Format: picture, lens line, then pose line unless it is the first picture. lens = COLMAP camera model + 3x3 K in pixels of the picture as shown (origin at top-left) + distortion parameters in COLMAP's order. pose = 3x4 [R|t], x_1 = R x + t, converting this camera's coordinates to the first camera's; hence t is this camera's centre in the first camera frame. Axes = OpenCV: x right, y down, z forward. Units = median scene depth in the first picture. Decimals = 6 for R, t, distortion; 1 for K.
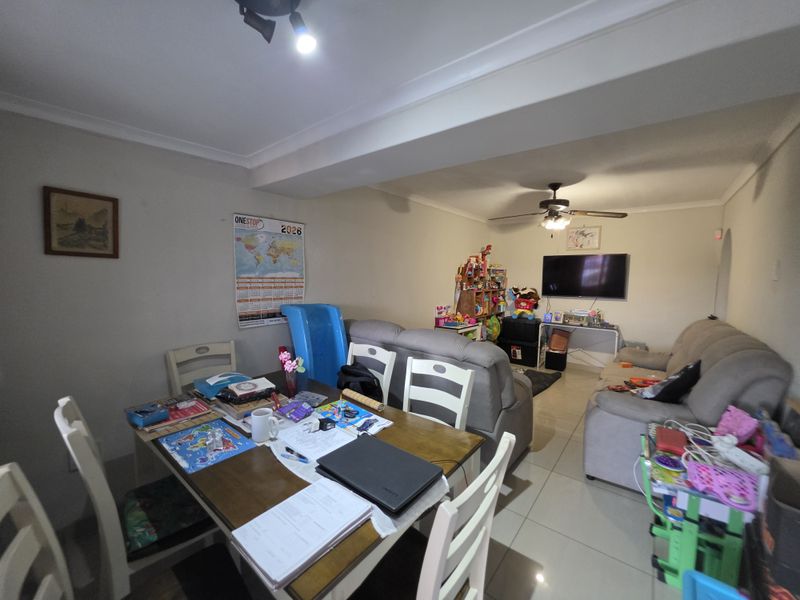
lens RADIAL K [[326.3, 0, 394.8], [0, 326.3, 300.1], [0, 0, 1]] dist [-0.000824, -0.000142]
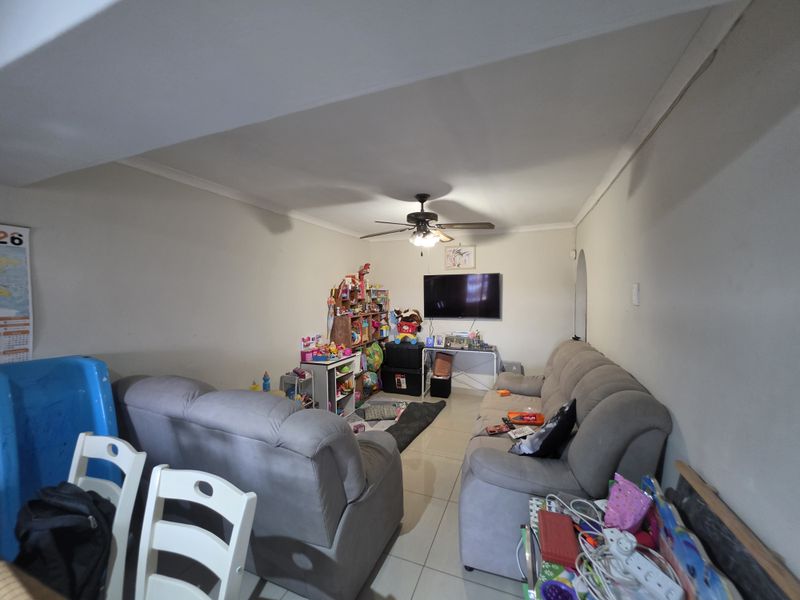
lens RADIAL K [[326.3, 0, 394.8], [0, 326.3, 300.1], [0, 0, 1]] dist [-0.000824, -0.000142]
pose [[0.957174, -0.025751, 0.288364, 0.109671], [0.041009, 0.998053, -0.046996, -0.025119], [-0.286592, 0.056809, 0.956367, 0.135513]]
